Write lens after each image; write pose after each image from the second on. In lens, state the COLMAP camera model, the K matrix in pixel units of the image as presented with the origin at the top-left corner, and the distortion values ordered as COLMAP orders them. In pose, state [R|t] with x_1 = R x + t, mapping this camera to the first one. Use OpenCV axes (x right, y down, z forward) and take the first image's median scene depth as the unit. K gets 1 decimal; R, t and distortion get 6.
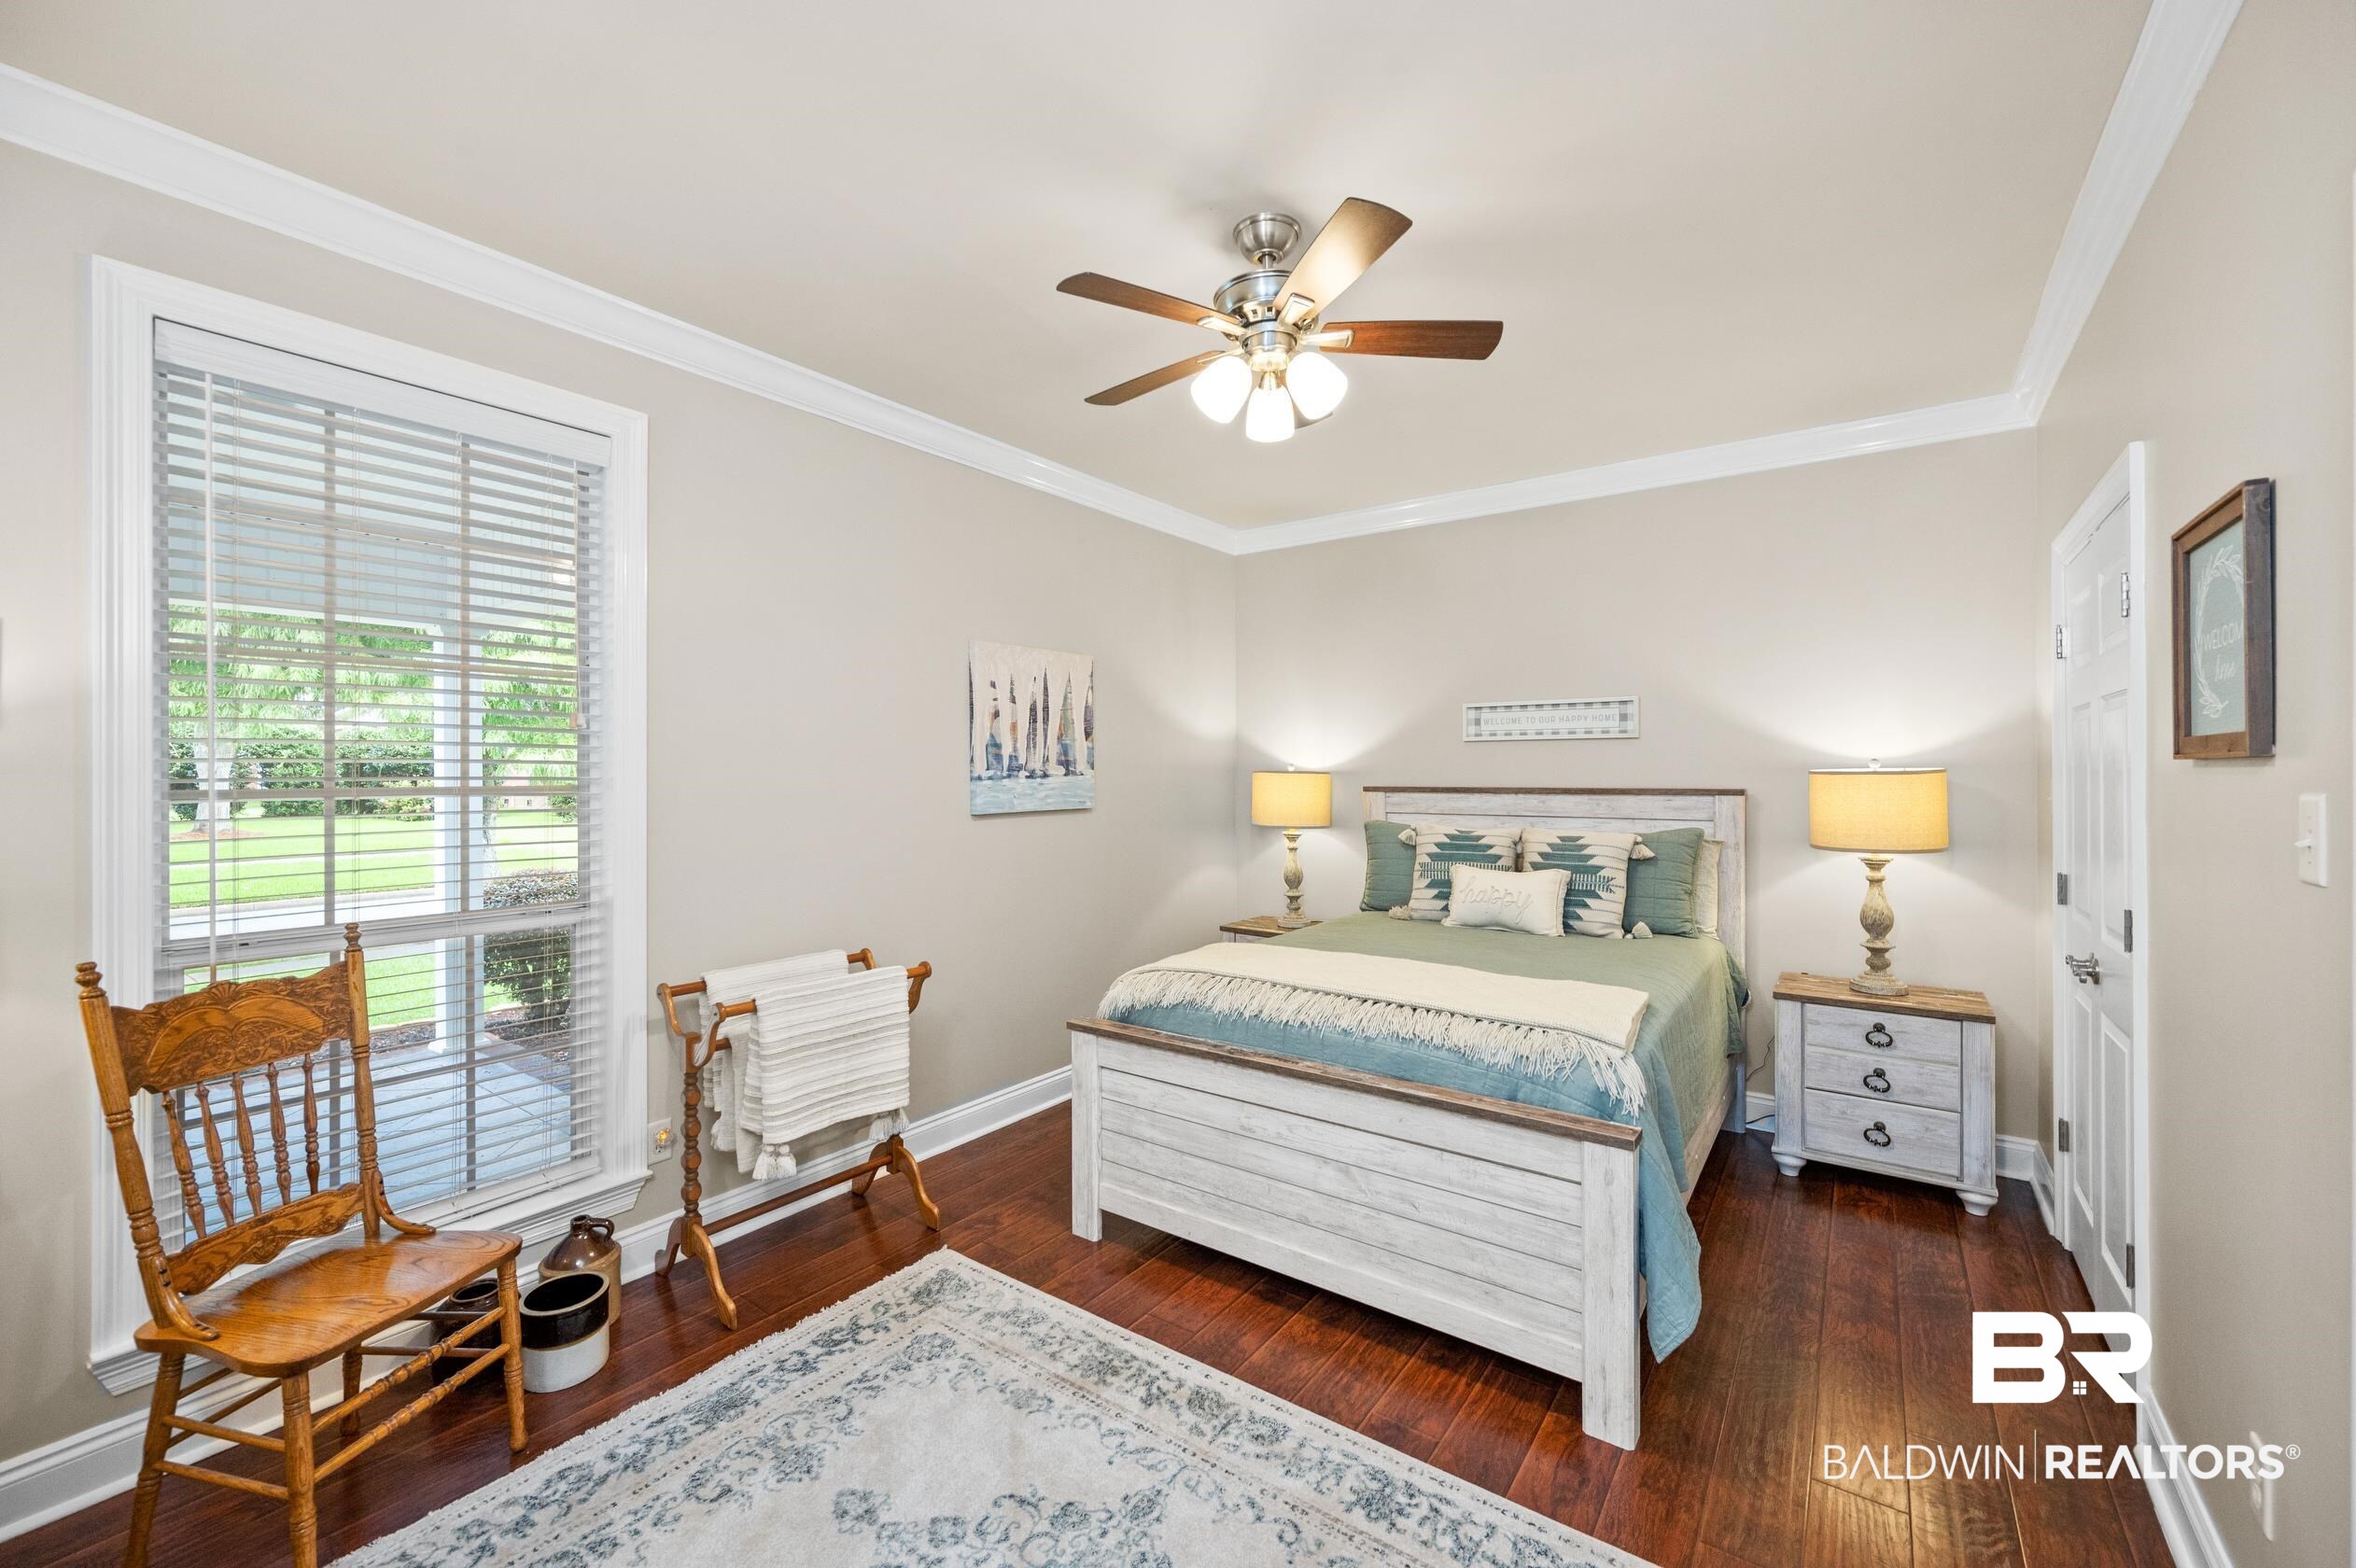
lens RADIAL K [[942.8, 0, 1178.6], [0, 942.8, 770.9], [0, 0, 1]] dist [0.000355, 0.000081]
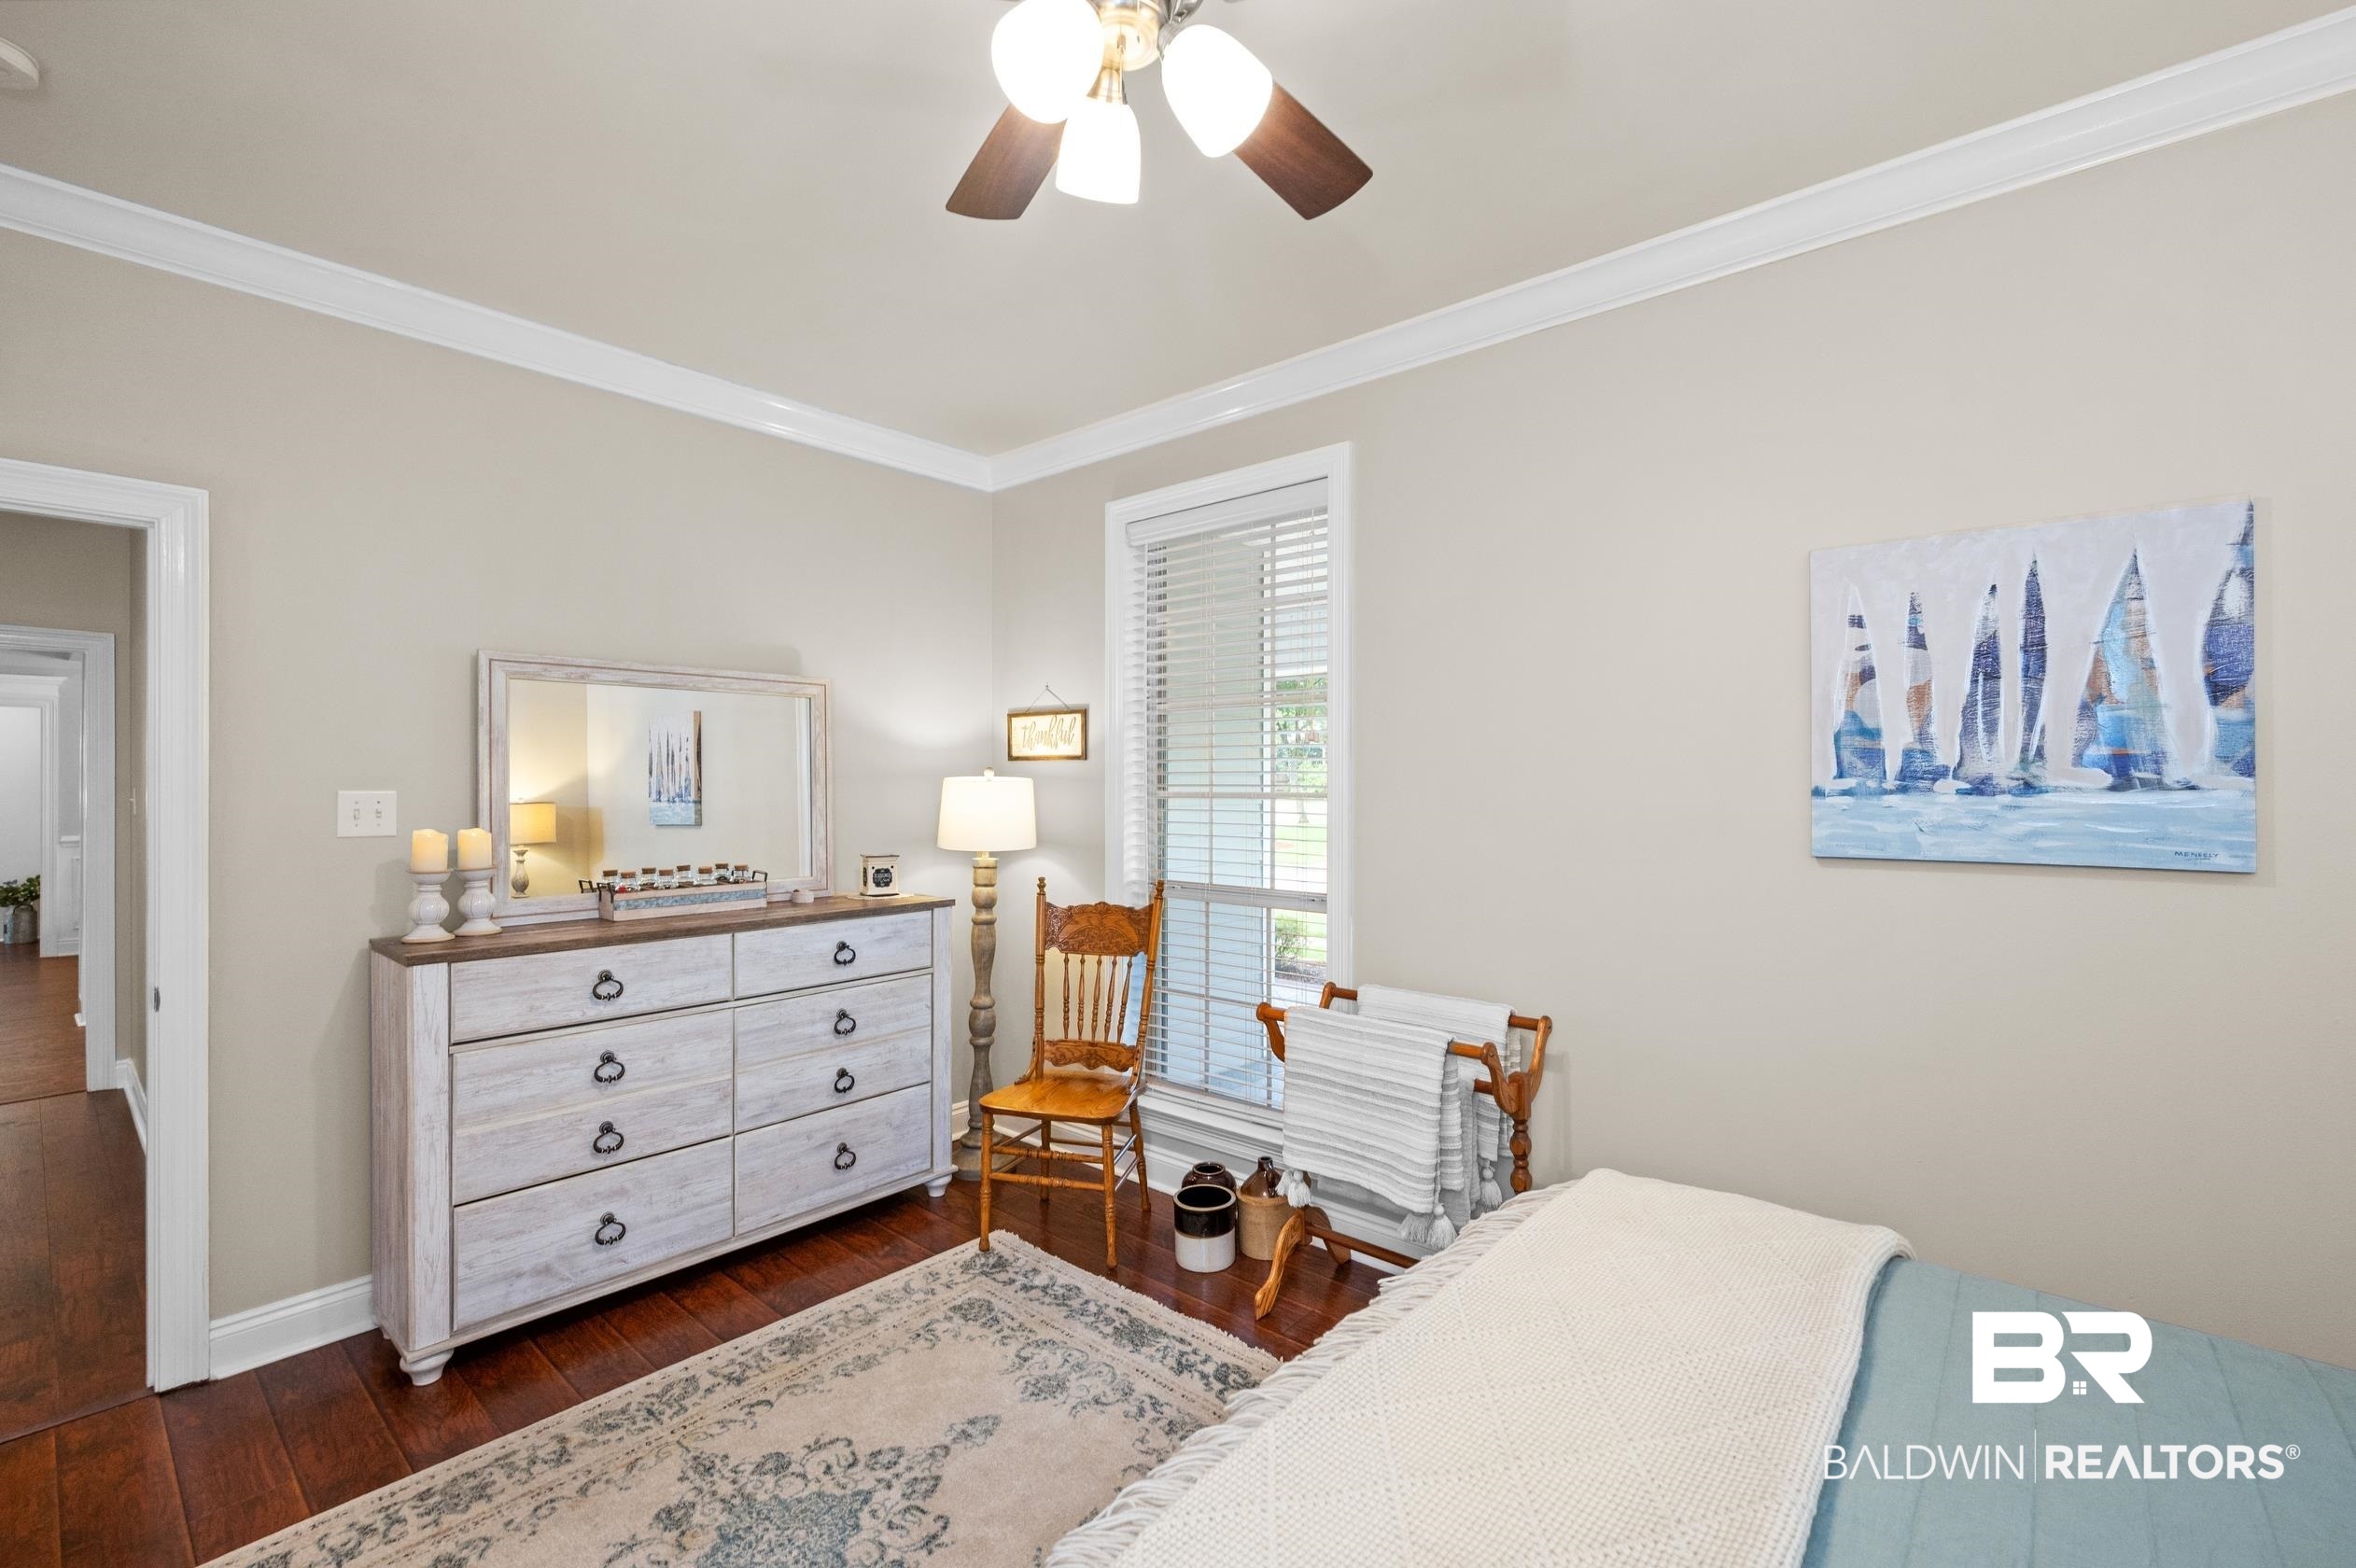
lens RADIAL K [[998.1, 0, 1178.9], [0, 998.1, 785.9], [0, 0, 1]] dist [-0.001246, -0.000036]
pose [[-0.076841, 0.004705, -0.997032, 0.408288], [-0.000975, 0.999988, 0.004794, 0.001239], [0.997043, 0.001340, -0.076836, 0.653875]]
